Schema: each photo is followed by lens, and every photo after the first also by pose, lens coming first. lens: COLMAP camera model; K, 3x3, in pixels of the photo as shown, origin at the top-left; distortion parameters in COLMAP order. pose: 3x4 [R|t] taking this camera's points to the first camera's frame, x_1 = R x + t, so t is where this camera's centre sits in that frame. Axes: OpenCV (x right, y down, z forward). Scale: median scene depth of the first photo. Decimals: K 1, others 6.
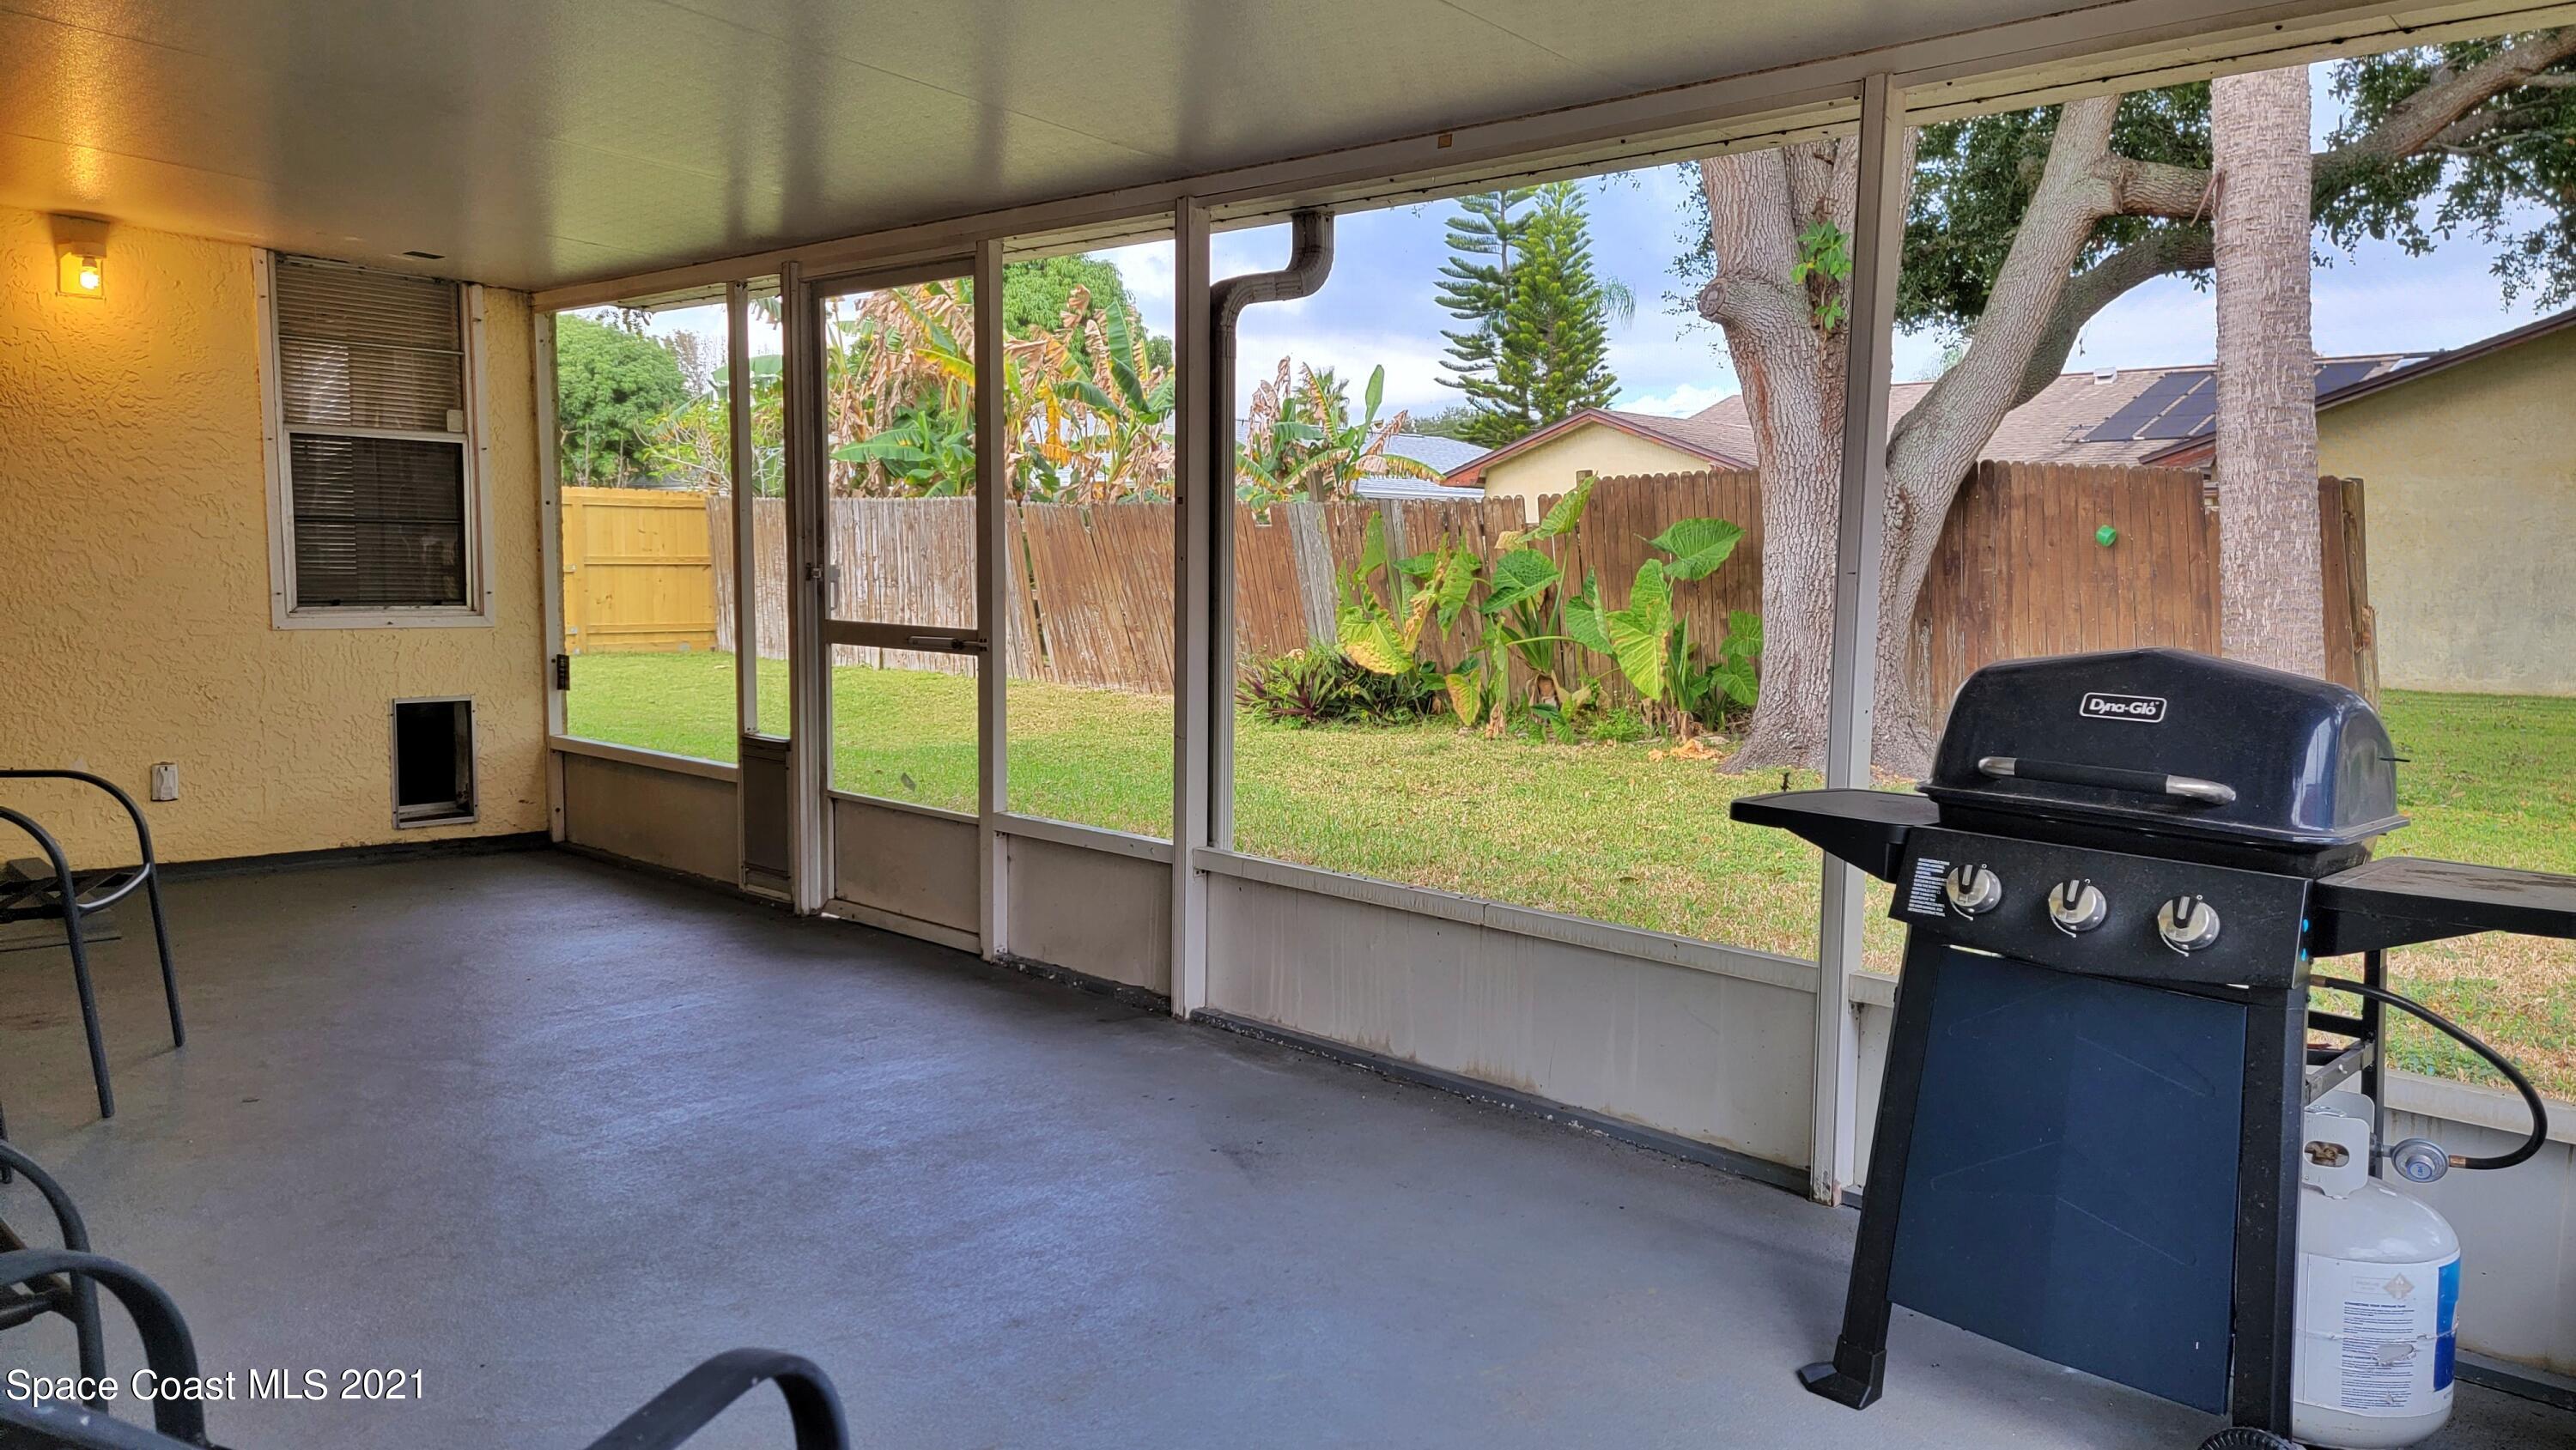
lens RADIAL K [[1766.0, 0, 1293.6], [0, 1766.0, 720.0], [0, 0, 1]] dist [-0.008167, -0.000377]
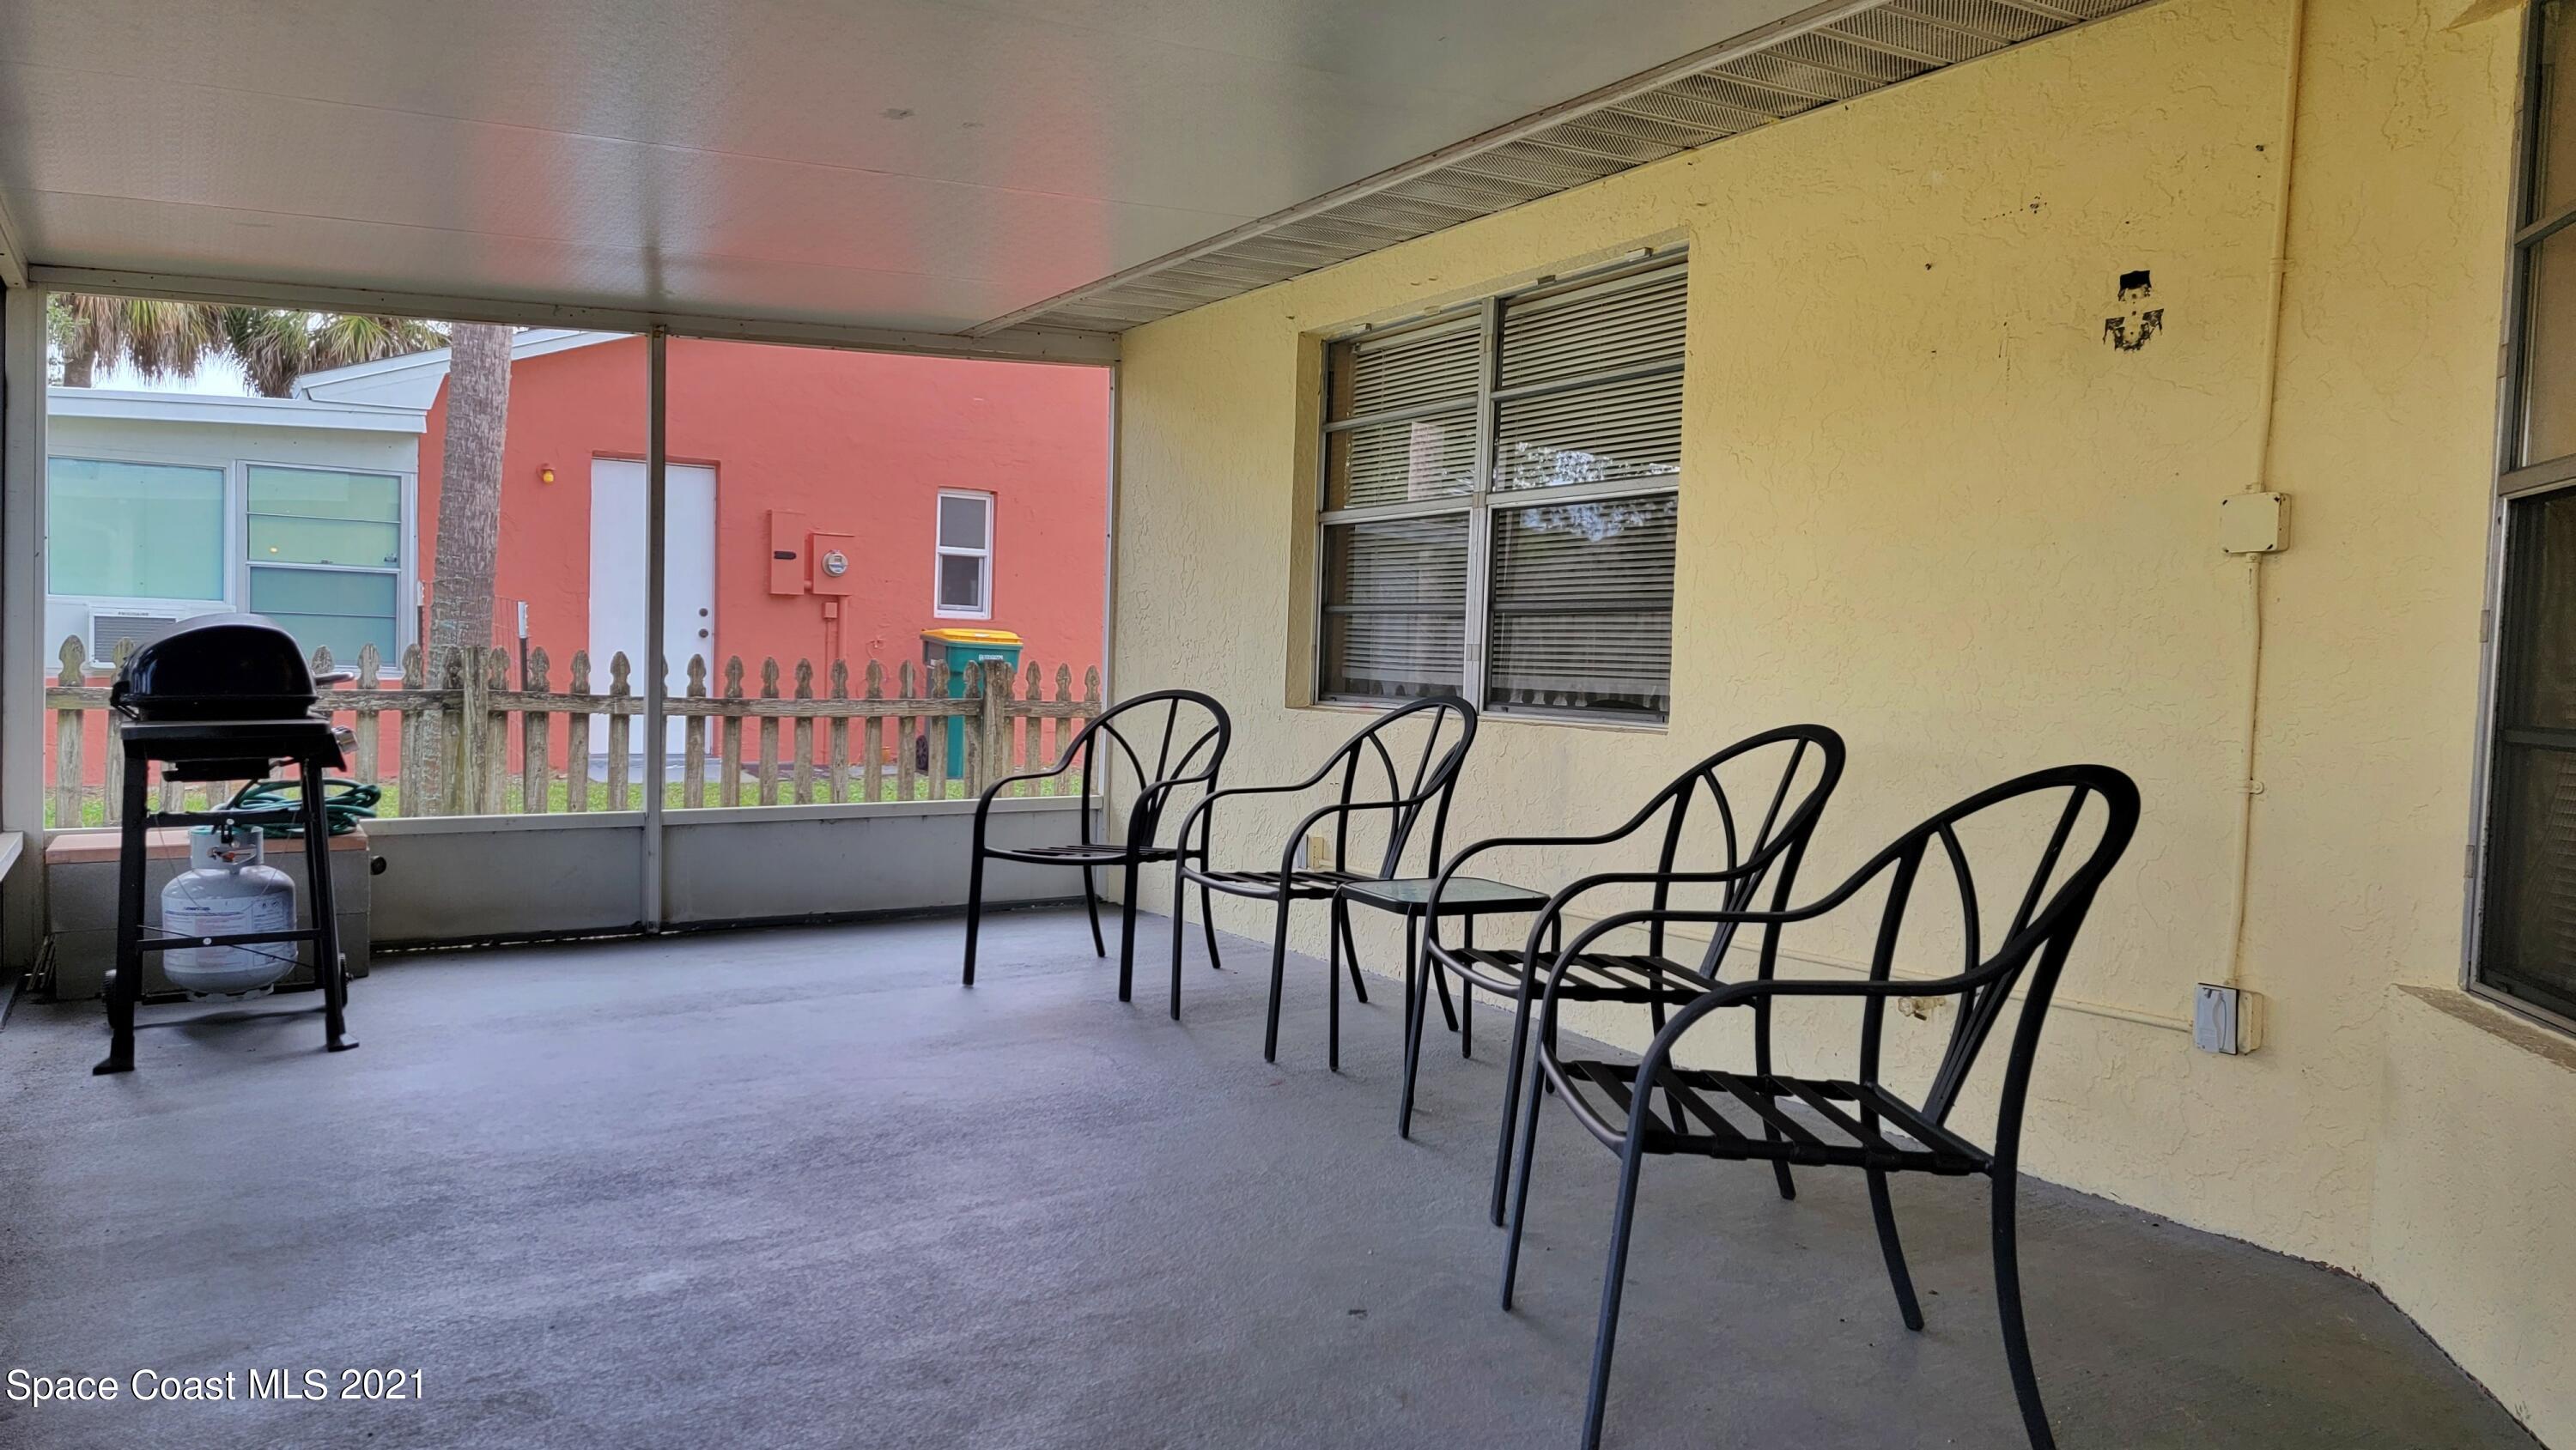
lens RADIAL K [[1766.0, 0, 1287.6], [0, 1766.0, 724.6], [0, 0, 1]] dist [-0.008167, -0.000377]
pose [[-0.958090, -0.069267, 0.277967, -0.775477], [-0.030394, 0.989429, 0.141797, -0.153119], [-0.284851, 0.127405, -0.950067, 1.744946]]
